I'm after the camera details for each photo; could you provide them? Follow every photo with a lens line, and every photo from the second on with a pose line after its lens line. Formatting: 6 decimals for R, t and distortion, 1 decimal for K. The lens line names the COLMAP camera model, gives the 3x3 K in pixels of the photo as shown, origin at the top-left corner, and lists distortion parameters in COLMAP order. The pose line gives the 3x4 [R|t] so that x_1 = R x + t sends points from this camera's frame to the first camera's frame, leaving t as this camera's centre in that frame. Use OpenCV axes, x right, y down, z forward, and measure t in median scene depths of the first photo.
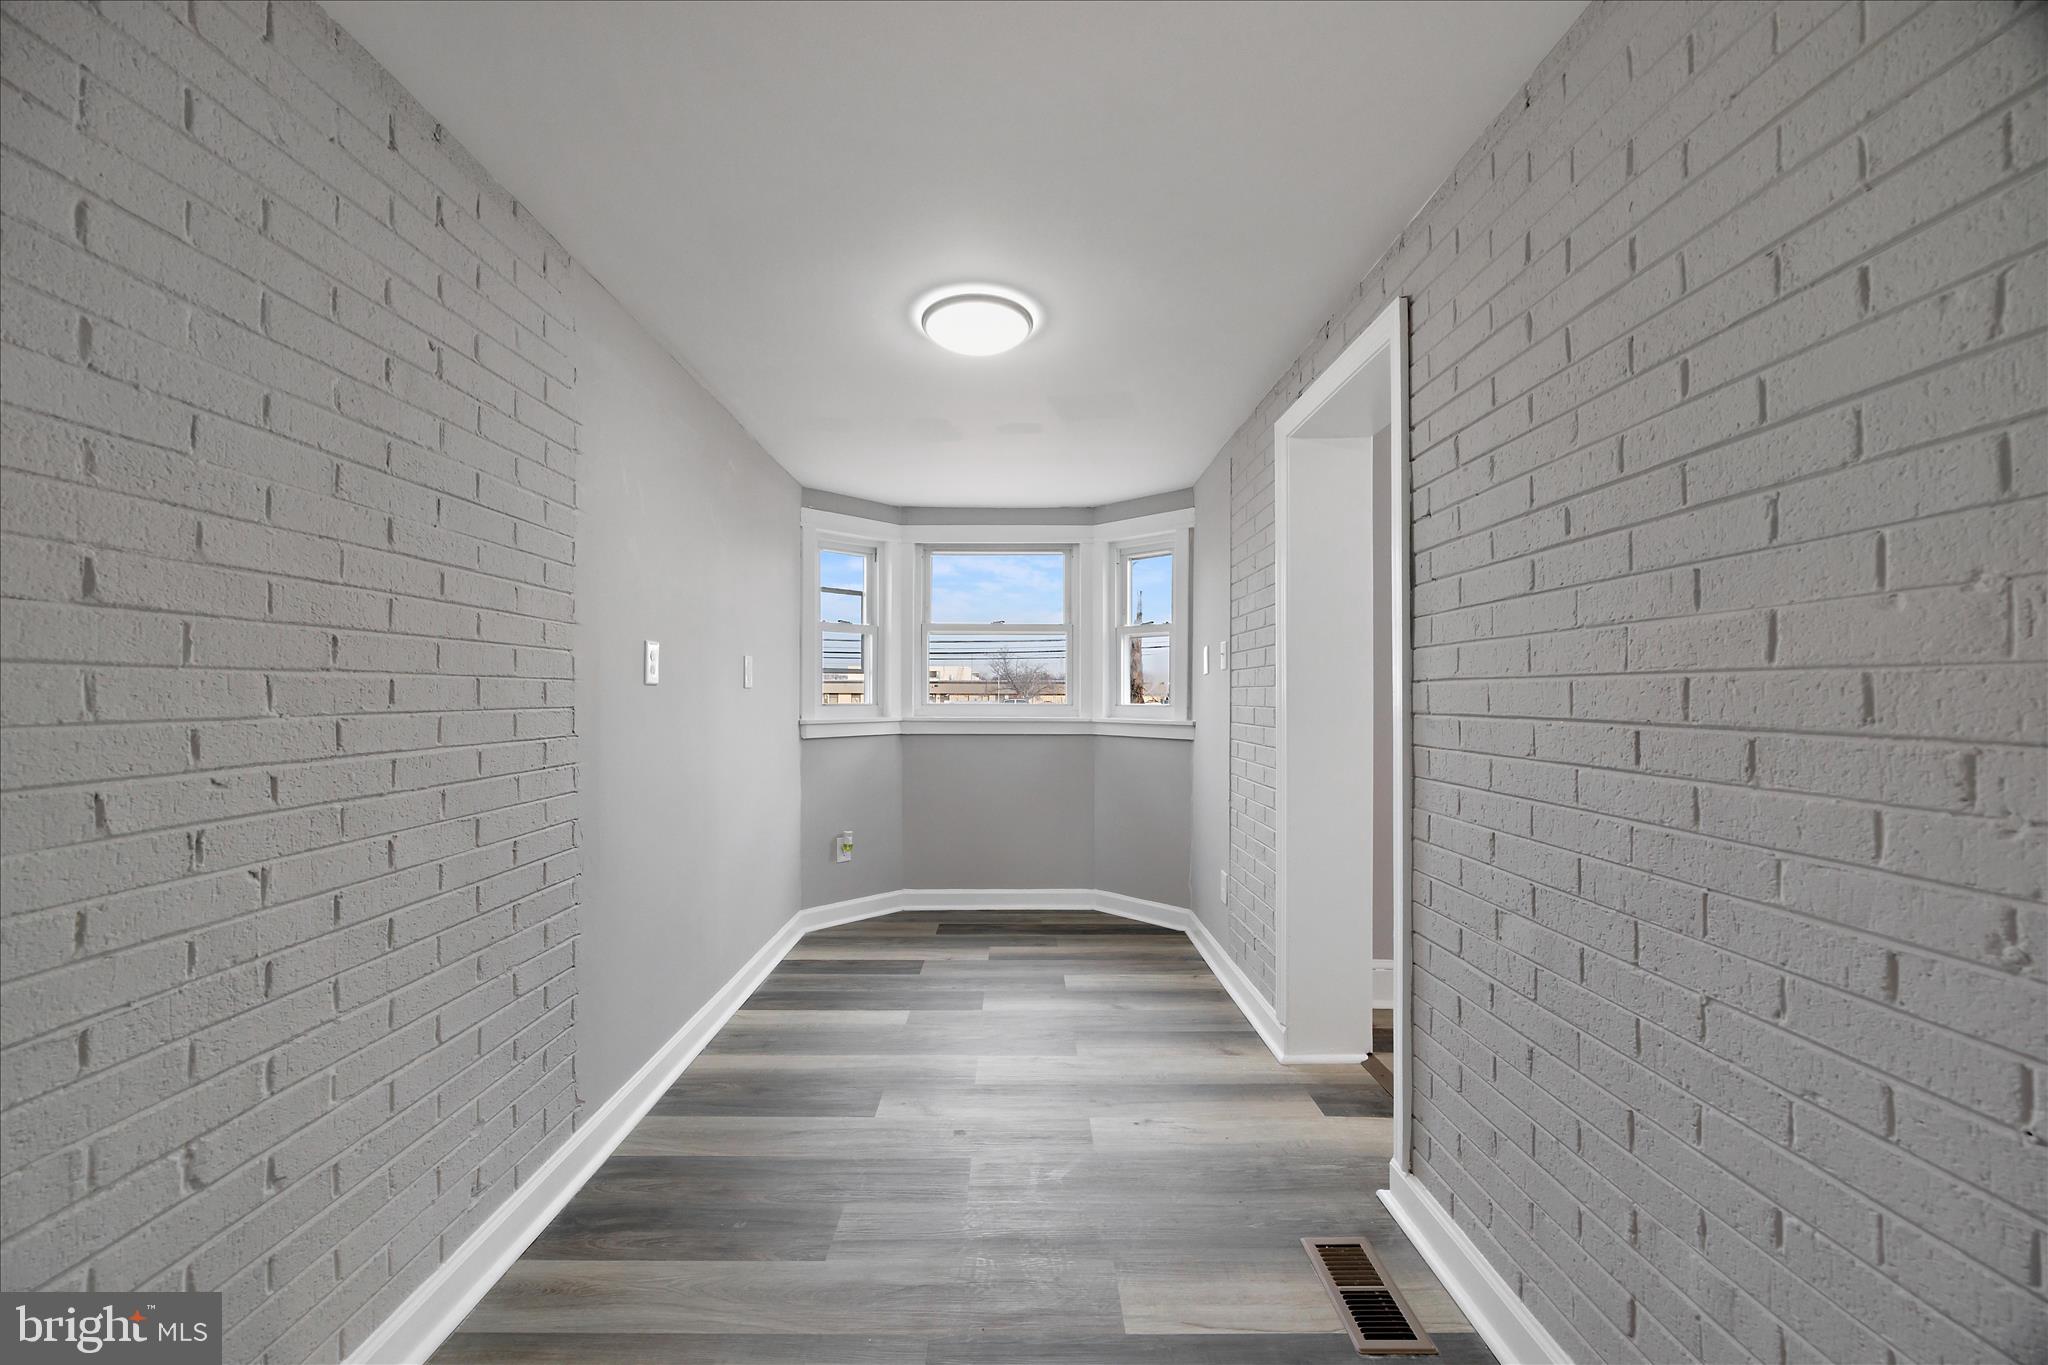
lens RADIAL K [[862.4, 0, 1026.3], [0, 862.4, 692.8], [0, 0, 1]] dist [-0.000787, -0.000198]
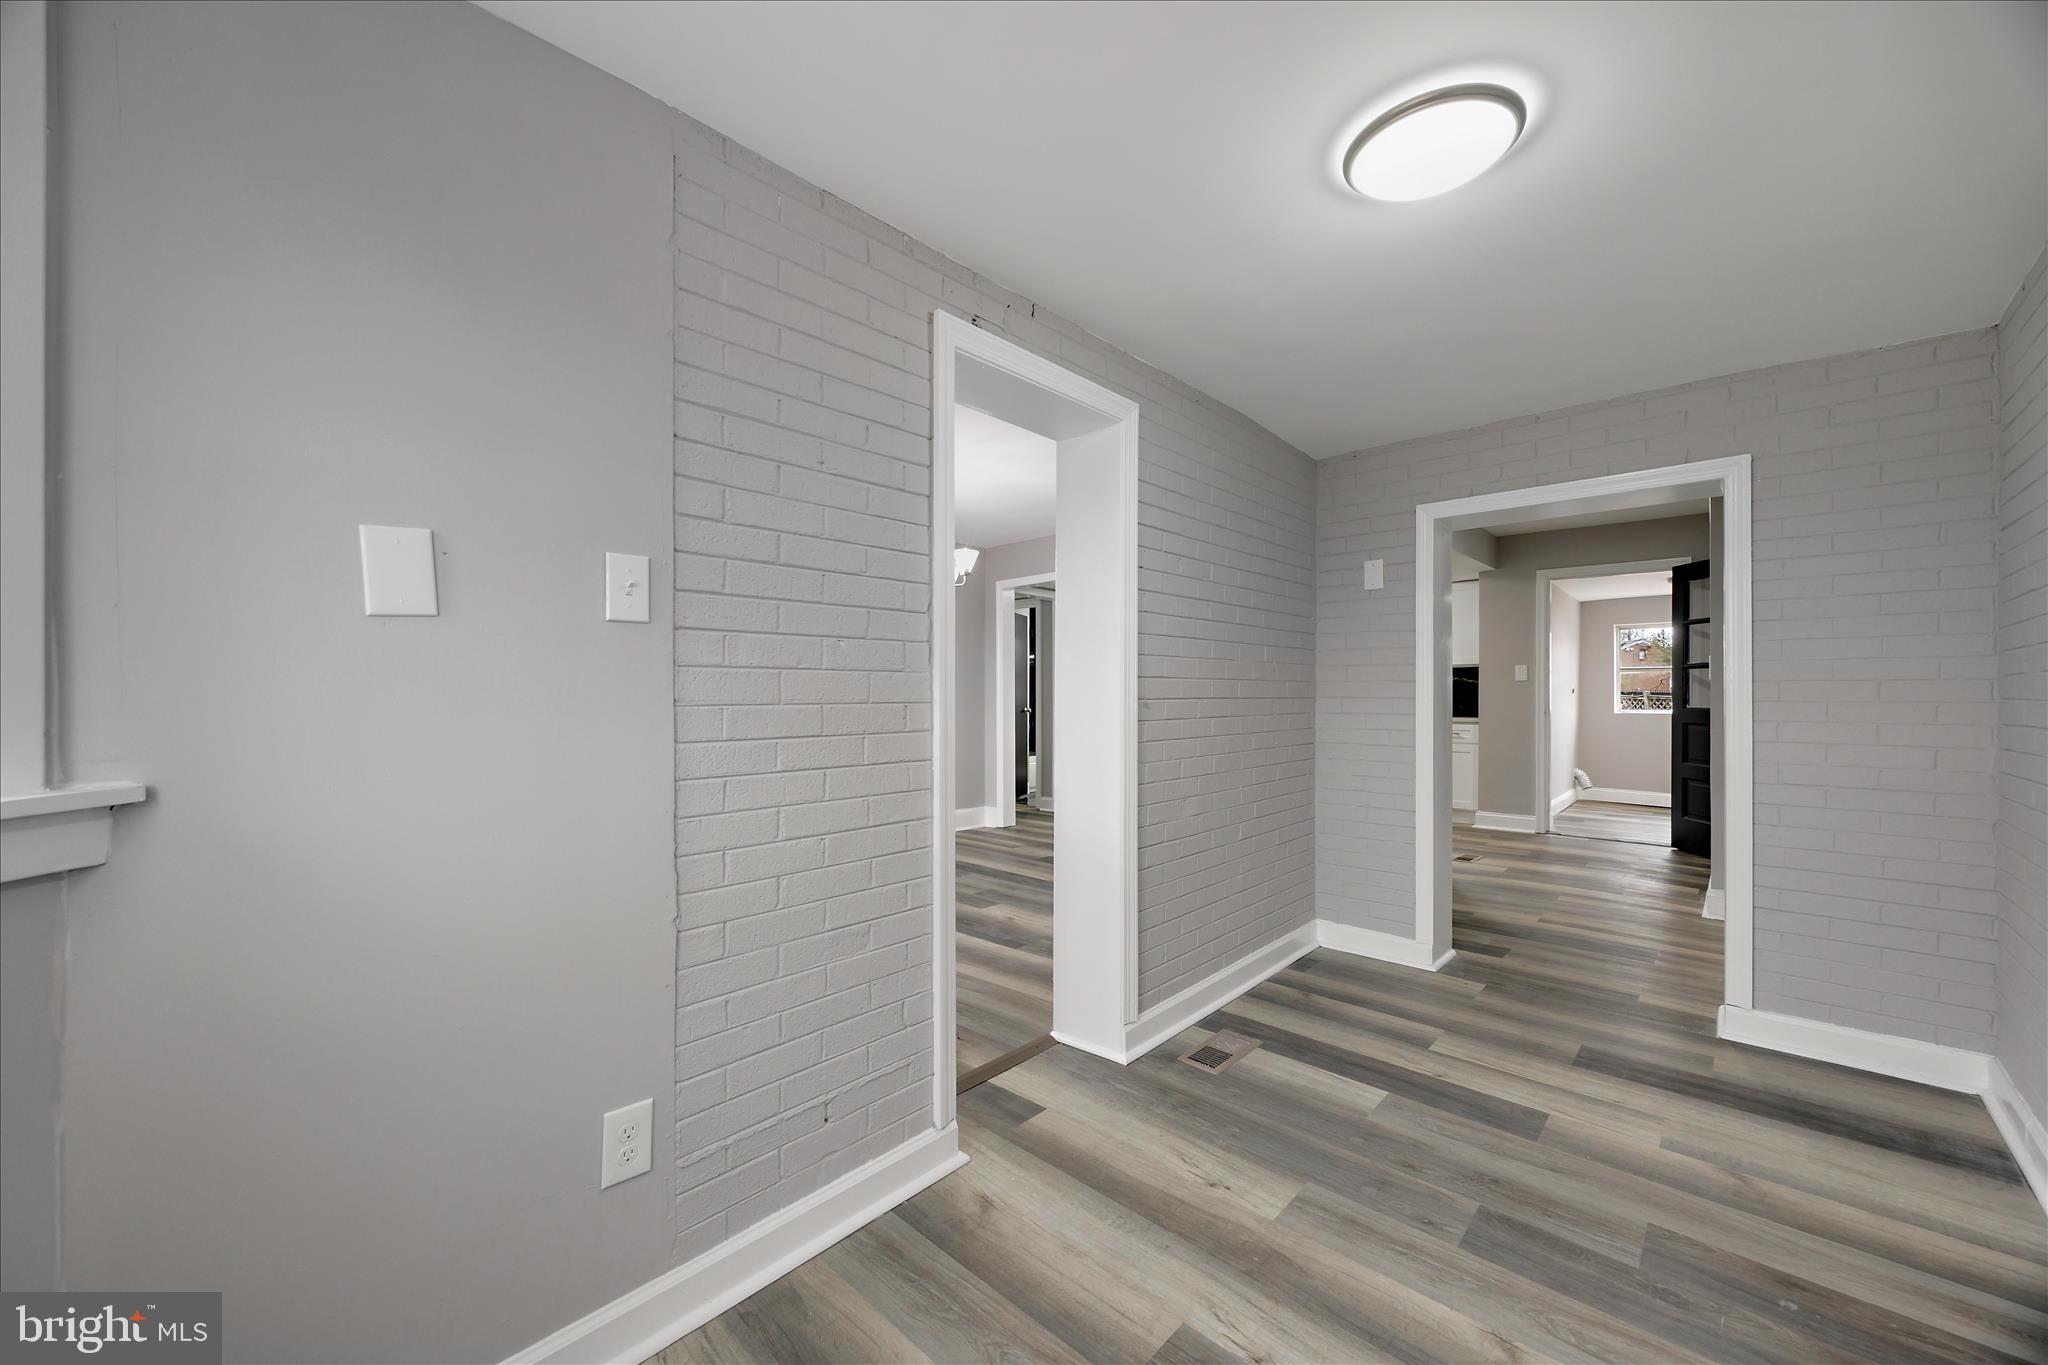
lens RADIAL K [[744.0, 0, 1020.0], [0, 744.0, 701.6], [0, 0, 1]] dist [-0.001330, -0.000131]
pose [[-0.722171, -0.006637, 0.691683, -0.247595], [-0.005877, 0.999977, 0.003460, 0.014360], [-0.691689, -0.001567, -0.722193, 1.791947]]
